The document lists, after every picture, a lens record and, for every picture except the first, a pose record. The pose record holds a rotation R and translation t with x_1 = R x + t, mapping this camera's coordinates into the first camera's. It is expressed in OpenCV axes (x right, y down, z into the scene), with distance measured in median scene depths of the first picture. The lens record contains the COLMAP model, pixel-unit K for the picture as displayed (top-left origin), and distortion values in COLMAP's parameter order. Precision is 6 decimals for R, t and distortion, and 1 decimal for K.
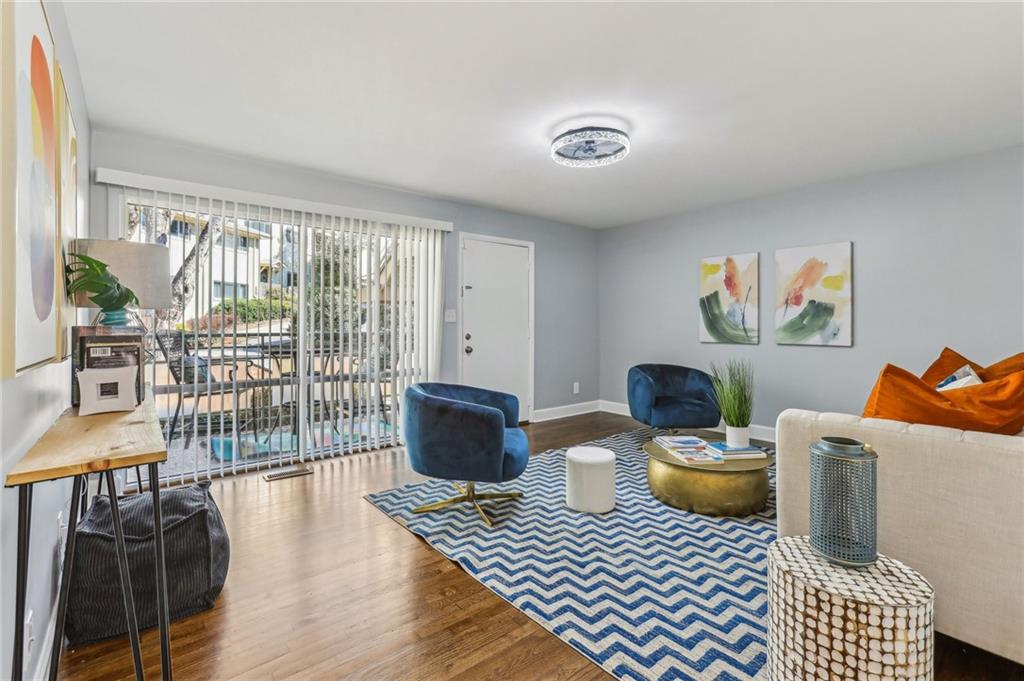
lens RADIAL K [[464.6, 0, 508.1], [0, 464.6, 332.5], [0, 0, 1]] dist [-0.003518, 0.000914]
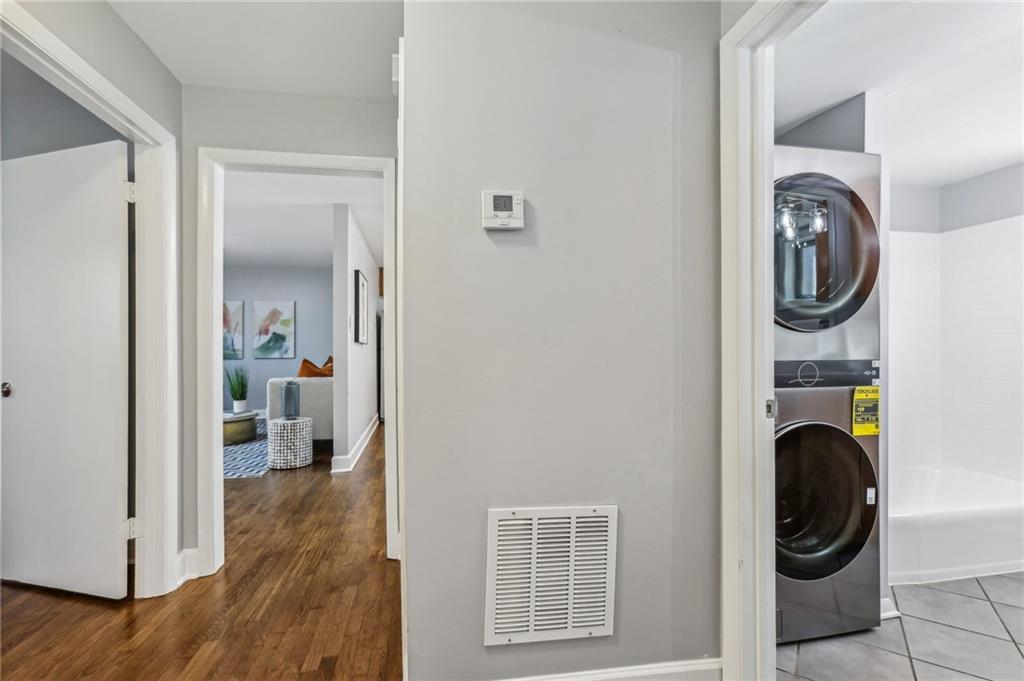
lens RADIAL K [[464.6, 0, 508.1], [0, 464.6, 332.5], [0, 0, 1]] dist [-0.003518, 0.000914]
pose [[0.486180, 0.021800, 0.873587, -0.444367], [0.021129, 0.999103, -0.036691, 0.013670], [-0.873603, 0.036296, 0.485283, -0.617166]]
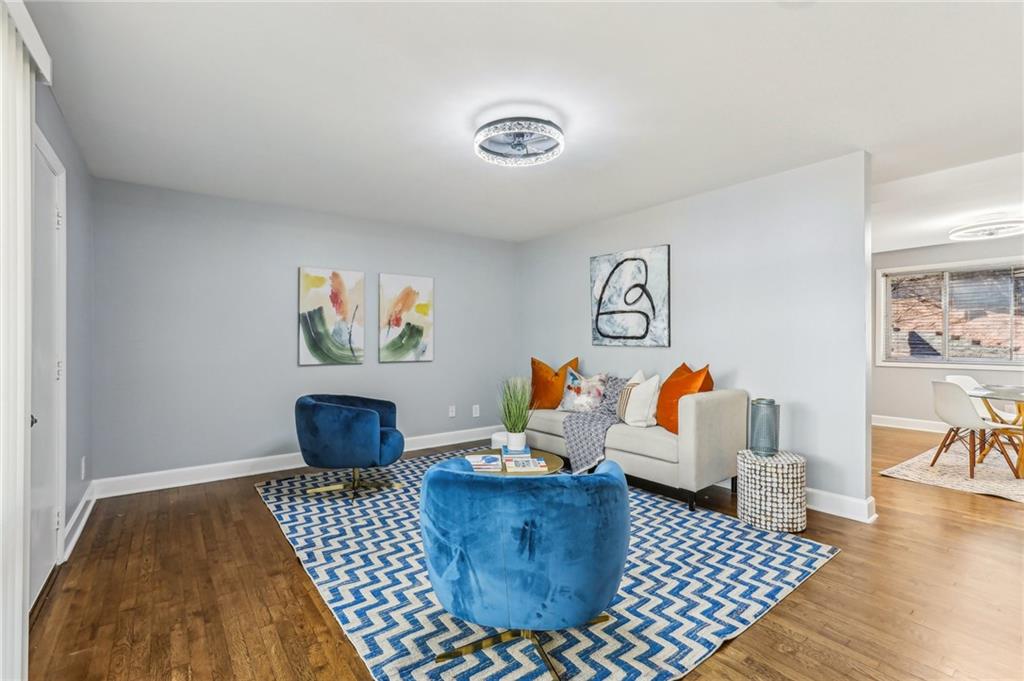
lens RADIAL K [[461.2, 0, 509.9], [0, 461.2, 341.1], [0, 0, 1]] dist [-0.001136, 0.000269]
pose [[0.036460, -0.005161, 0.999322, -0.490960], [0.019938, 0.999791, 0.004436, -0.023534], [-0.999136, 0.019763, 0.036555, 0.704141]]
